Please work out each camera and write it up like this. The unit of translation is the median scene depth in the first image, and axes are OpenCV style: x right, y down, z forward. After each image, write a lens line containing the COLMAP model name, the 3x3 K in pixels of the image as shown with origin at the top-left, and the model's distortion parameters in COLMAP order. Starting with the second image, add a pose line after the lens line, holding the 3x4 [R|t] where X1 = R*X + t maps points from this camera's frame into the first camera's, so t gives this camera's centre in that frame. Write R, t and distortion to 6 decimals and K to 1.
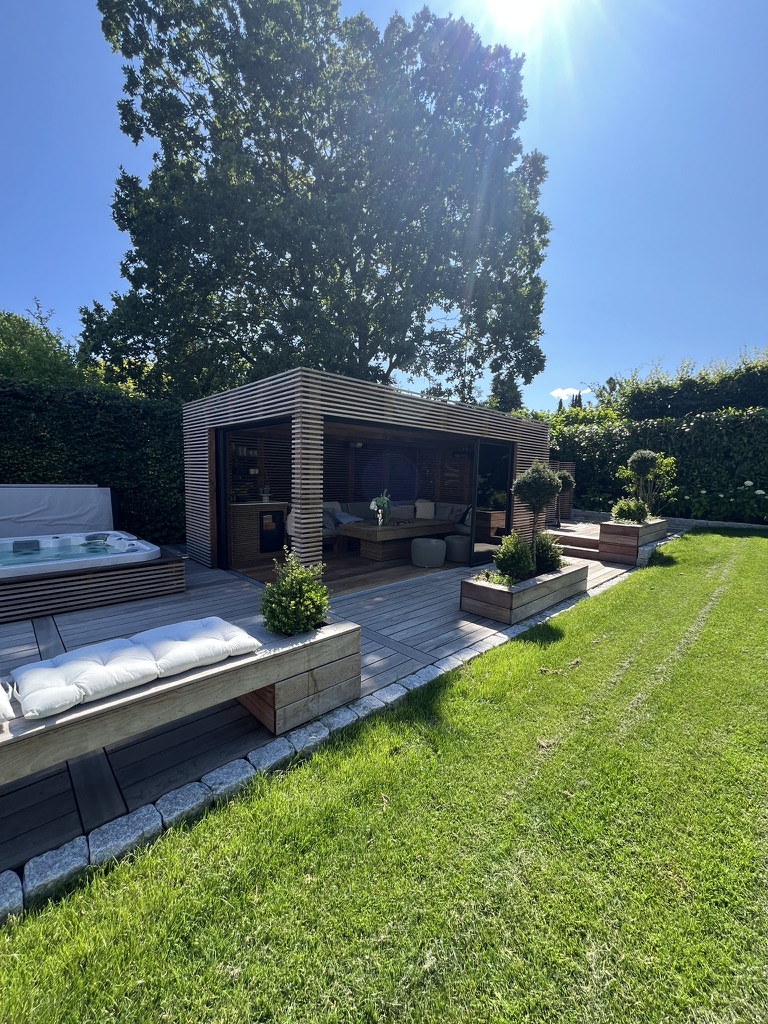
lens RADIAL K [[407.4, 0, 381.3], [0, 407.4, 517.1], [0, 0, 1]] dist [-0.002842, 0.001506]
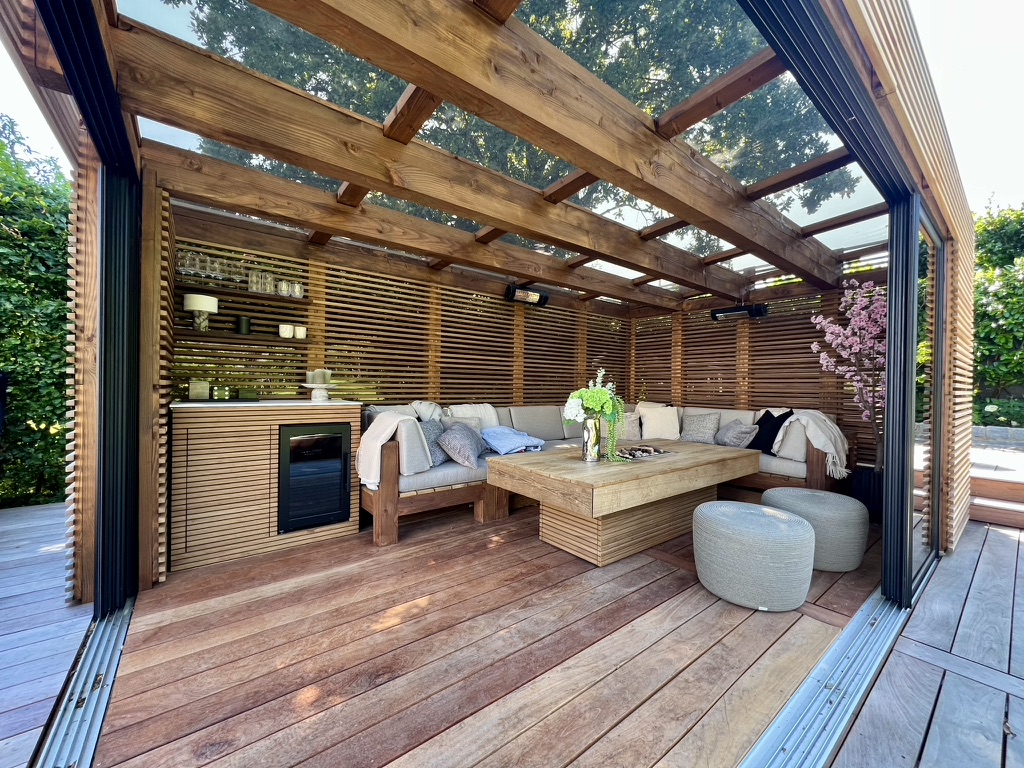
lens RADIAL K [[407.4, 0, 515.0], [0, 407.4, 388.6], [0, 0, 1]] dist [-0.002842, 0.001506]
pose [[0.996390, -0.006500, -0.084639, -0.034667], [-0.002114, 0.994855, -0.101291, -0.007235], [0.084862, 0.101104, 0.991250, 0.501916]]
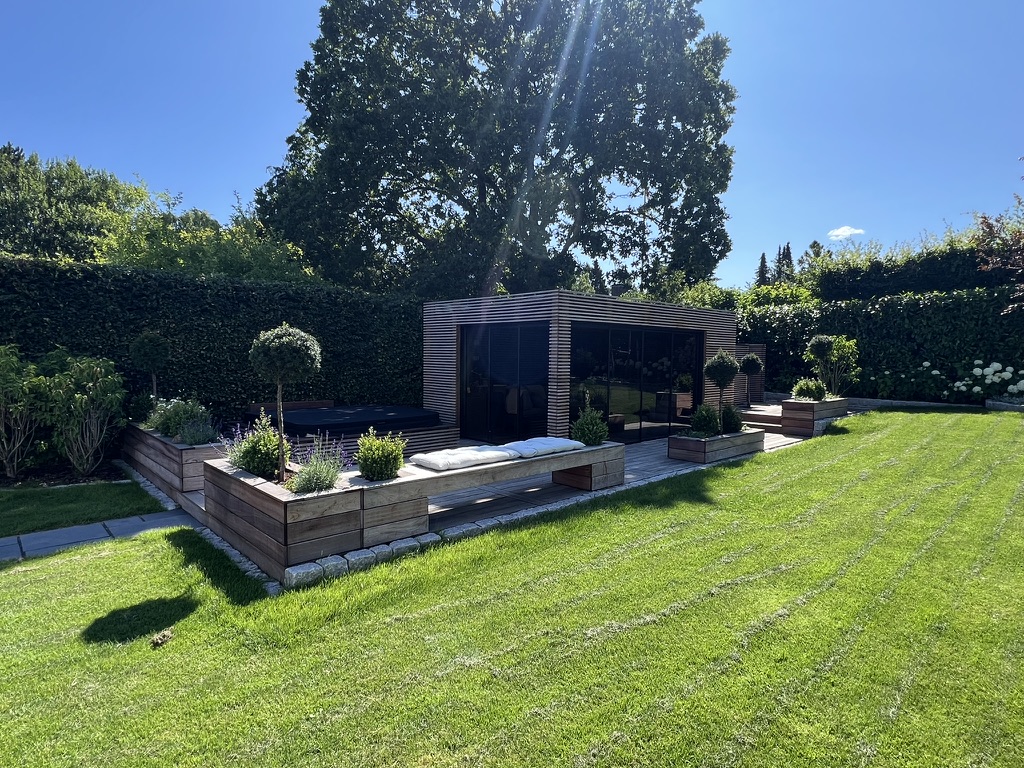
lens RADIAL K [[571.1, 0, 514.3], [0, 571.1, 387.5], [0, 0, 1]] dist [0.013784, -0.003213]
pose [[0.999942, -0.009851, -0.004286, -0.167641], [0.009631, 0.998767, -0.048698, 0.041206], [0.004760, 0.048654, 0.998804, -0.504171]]
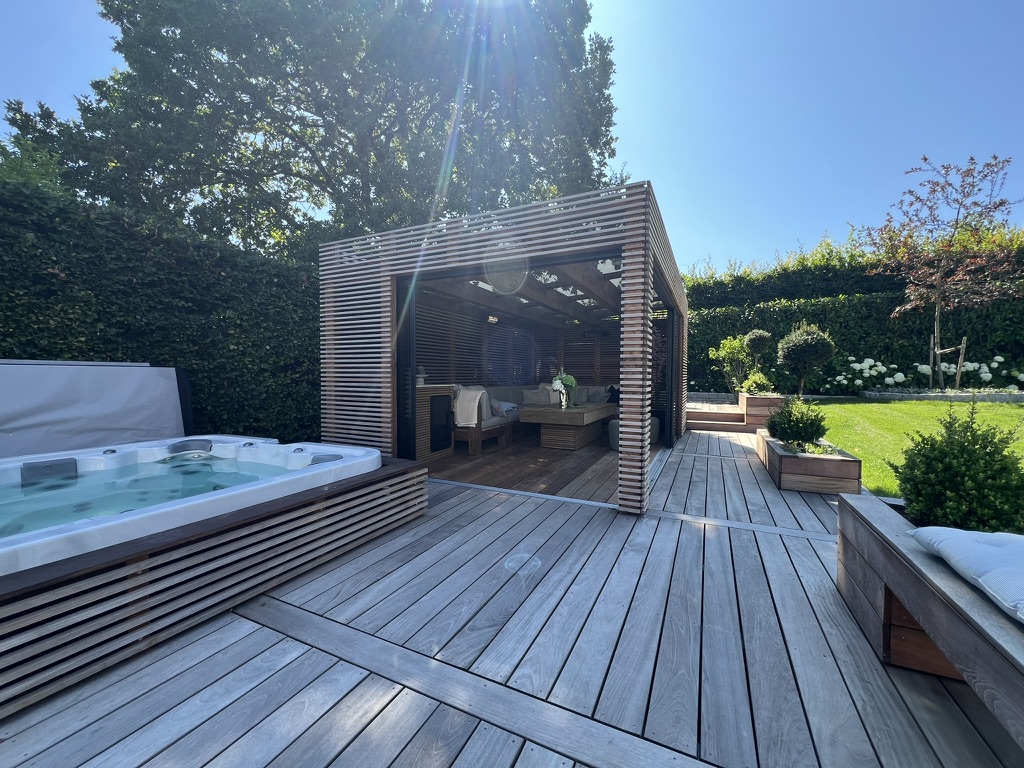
lens RADIAL K [[407.4, 0, 512.6], [0, 407.4, 389.8], [0, 0, 1]] dist [-0.002842, 0.001506]
pose [[0.935074, -0.031568, 0.353044, -0.333054], [0.054014, 0.997084, -0.053908, 0.018046], [-0.350313, 0.069478, 0.934052, 0.199237]]
